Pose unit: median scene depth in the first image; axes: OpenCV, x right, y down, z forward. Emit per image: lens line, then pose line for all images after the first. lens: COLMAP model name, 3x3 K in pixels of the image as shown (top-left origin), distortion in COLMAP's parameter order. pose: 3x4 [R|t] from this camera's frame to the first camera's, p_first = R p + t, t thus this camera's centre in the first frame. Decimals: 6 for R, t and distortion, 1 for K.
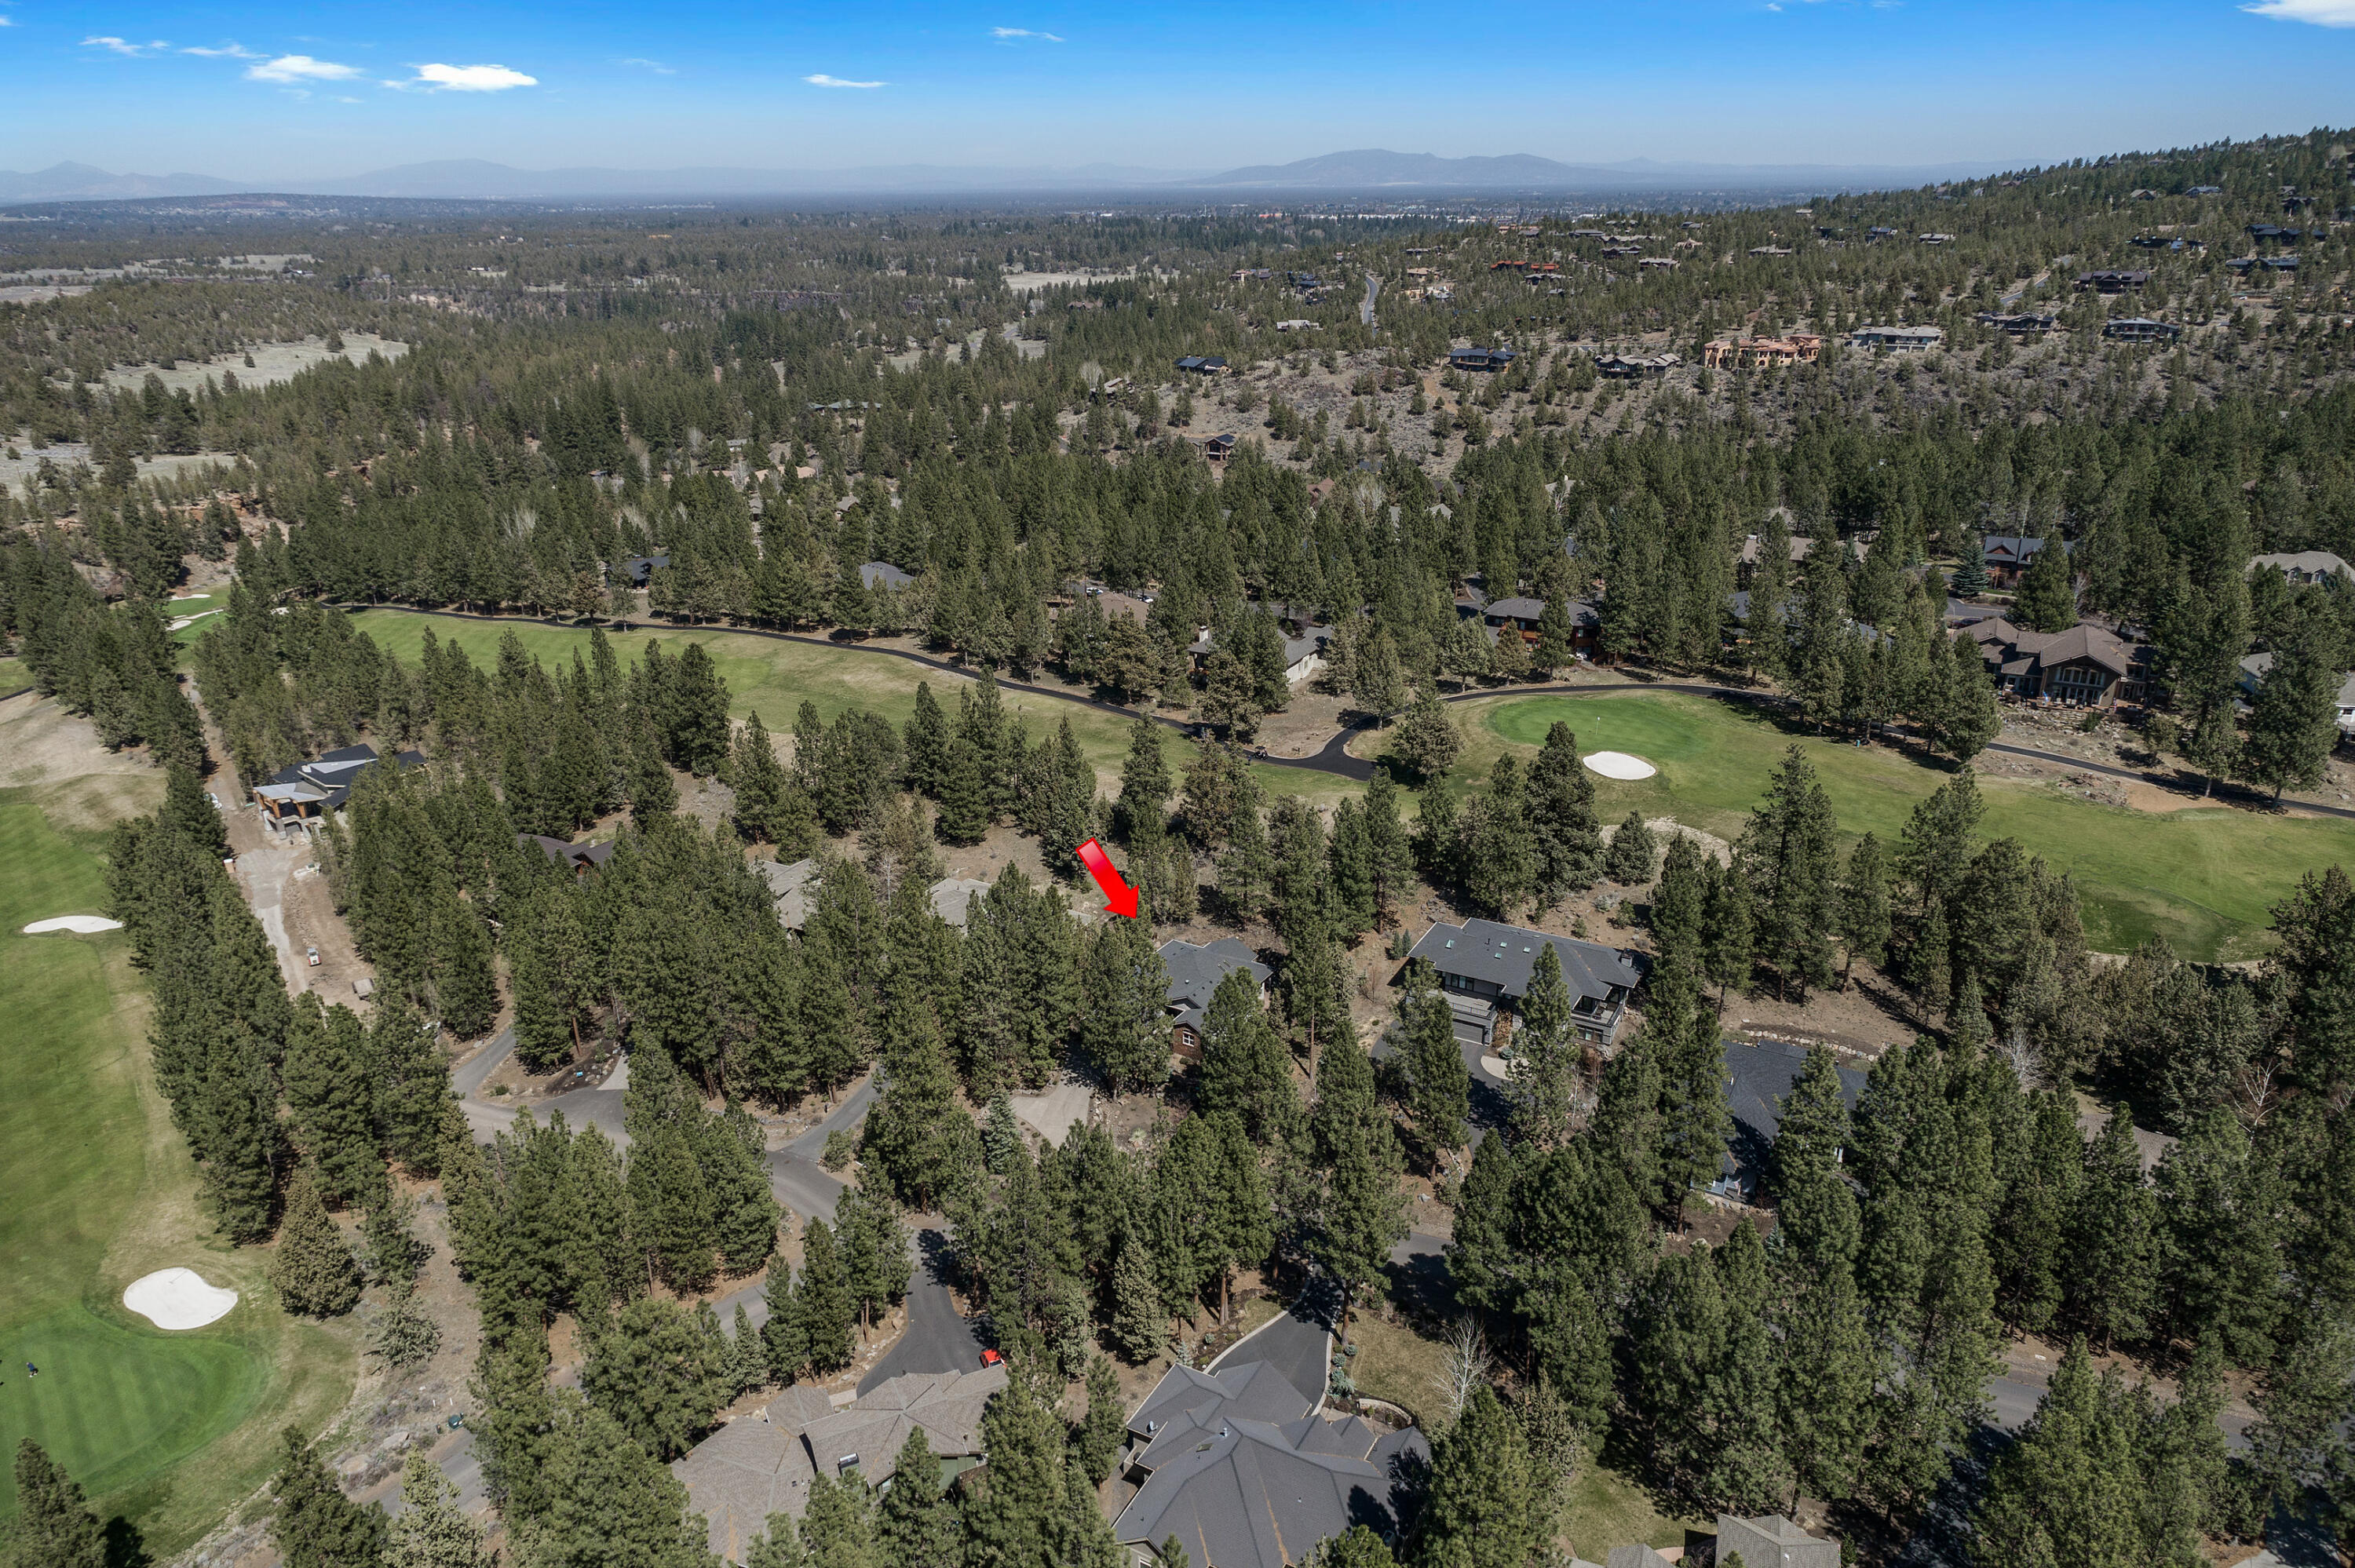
lens RADIAL K [[1675.4, 0, 1177.5], [0, 1675.4, 784.0], [0, 0, 1]] dist [-0.001070, 0.006903]
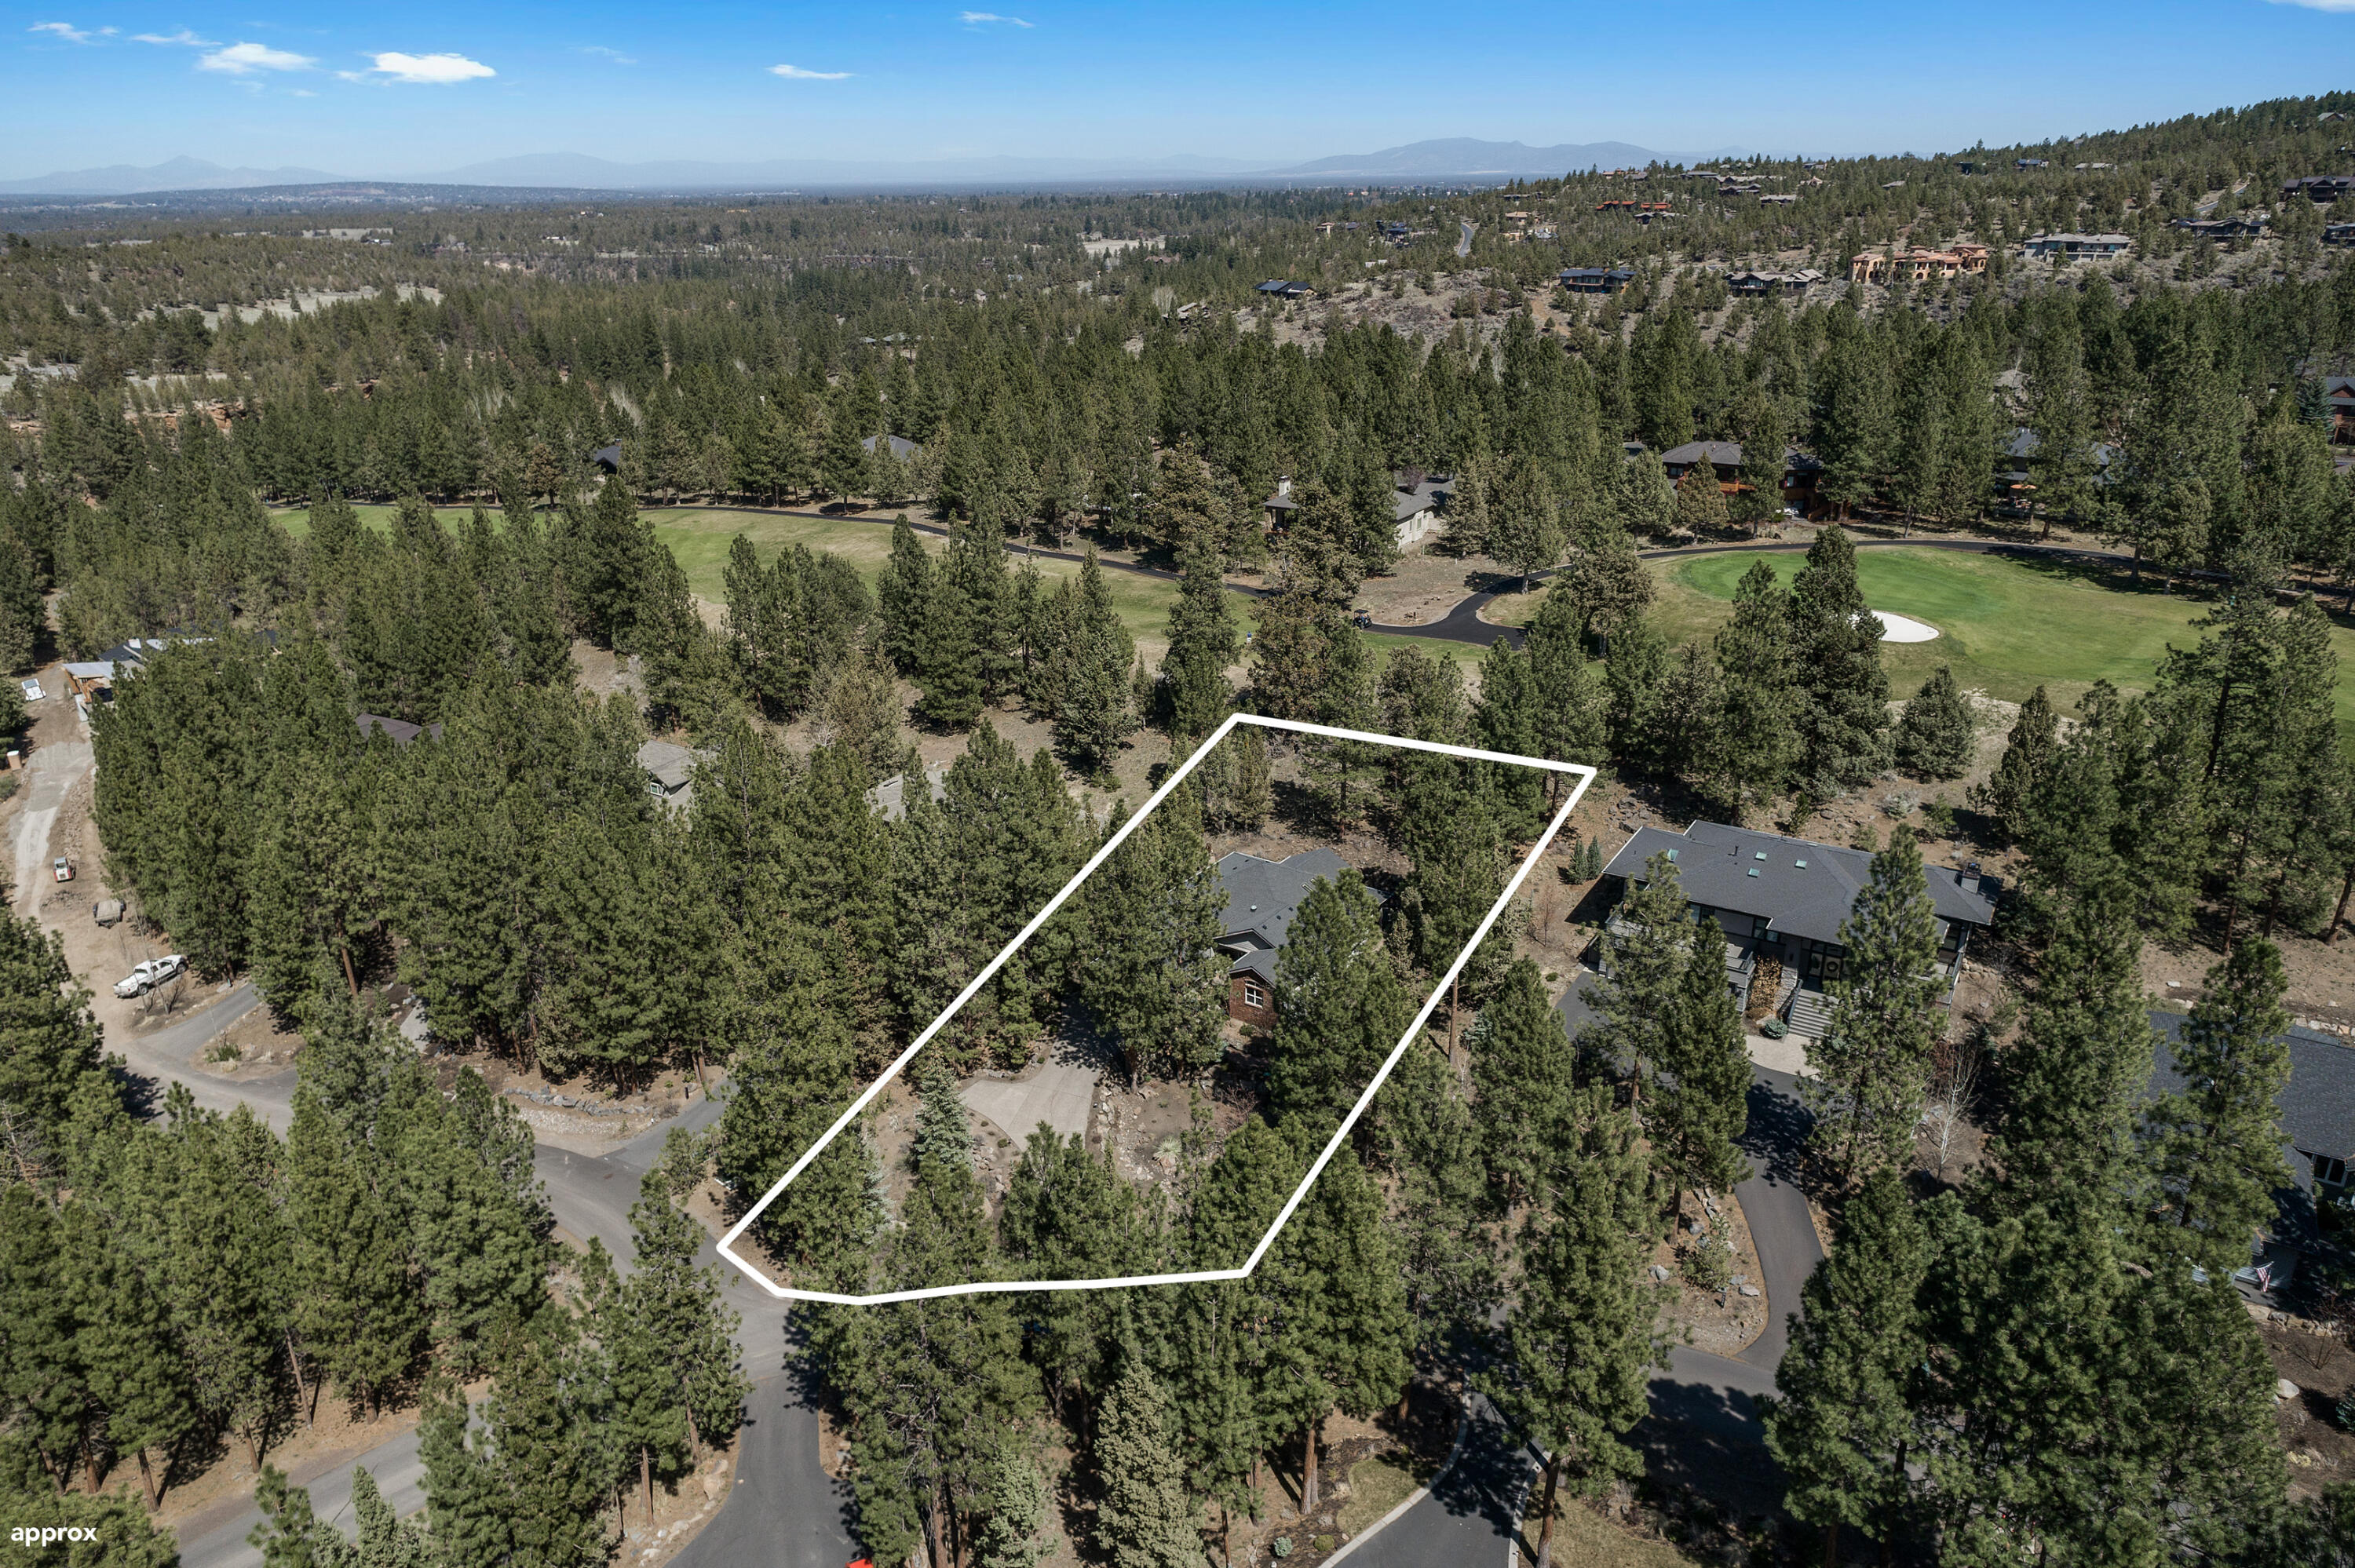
lens RADIAL K [[1675.4, 0, 1177.5], [0, 1675.4, 784.0], [0, 0, 1]] dist [-0.001070, 0.006903]
pose [[0.998888, 0.015666, -0.044464, 0.003293], [-0.015478, 0.999870, 0.004578, 0.051159], [0.044530, -0.003885, 0.999001, 0.269685]]
